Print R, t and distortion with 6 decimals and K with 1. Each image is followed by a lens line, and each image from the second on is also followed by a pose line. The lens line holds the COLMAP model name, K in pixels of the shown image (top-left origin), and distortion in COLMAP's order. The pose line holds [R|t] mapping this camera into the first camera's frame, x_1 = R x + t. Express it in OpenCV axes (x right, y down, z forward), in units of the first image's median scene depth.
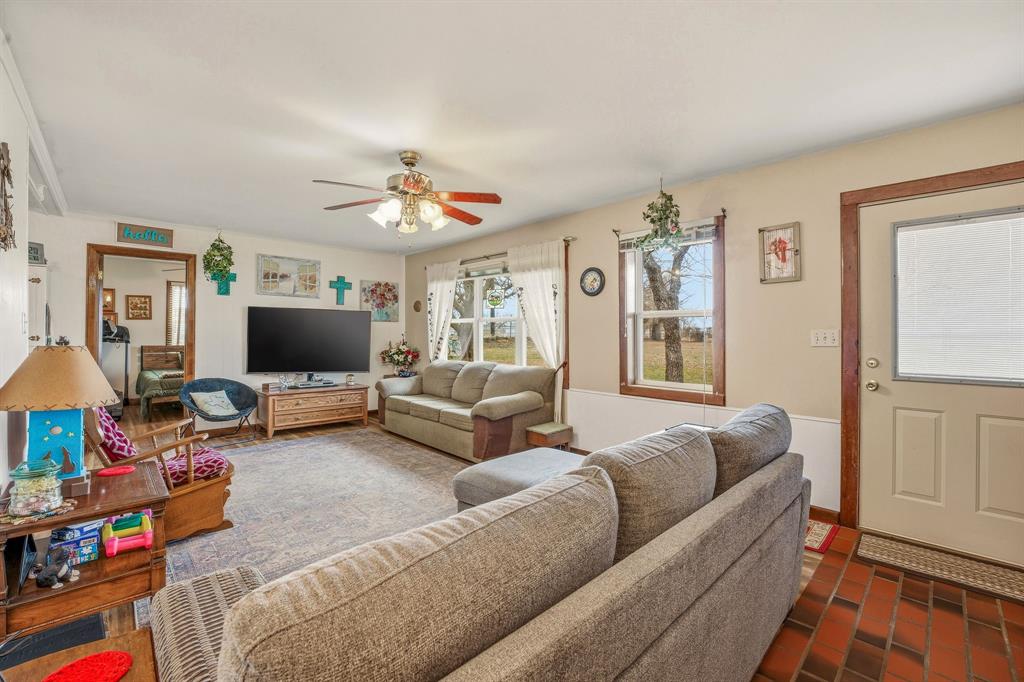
lens RADIAL K [[430.1, 0, 511.5], [0, 430.1, 330.9], [0, 0, 1]] dist [0.000024, 0.000015]
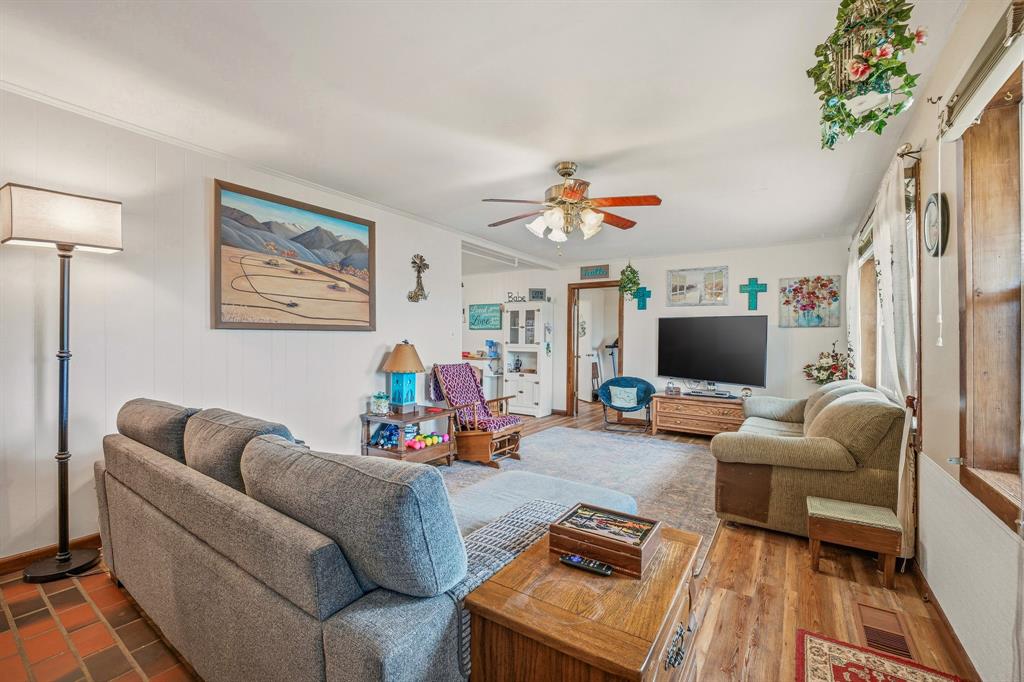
lens RADIAL K [[428.5, 0, 511.8], [0, 428.5, 339.4], [0, 0, 1]] dist [-0.000303, -0.000070]
pose [[0.234196, -0.005404, -0.972174, 0.395982], [-0.003472, 0.999974, -0.006395, 0.008667], [0.972183, 0.004873, 0.234171, 0.342525]]
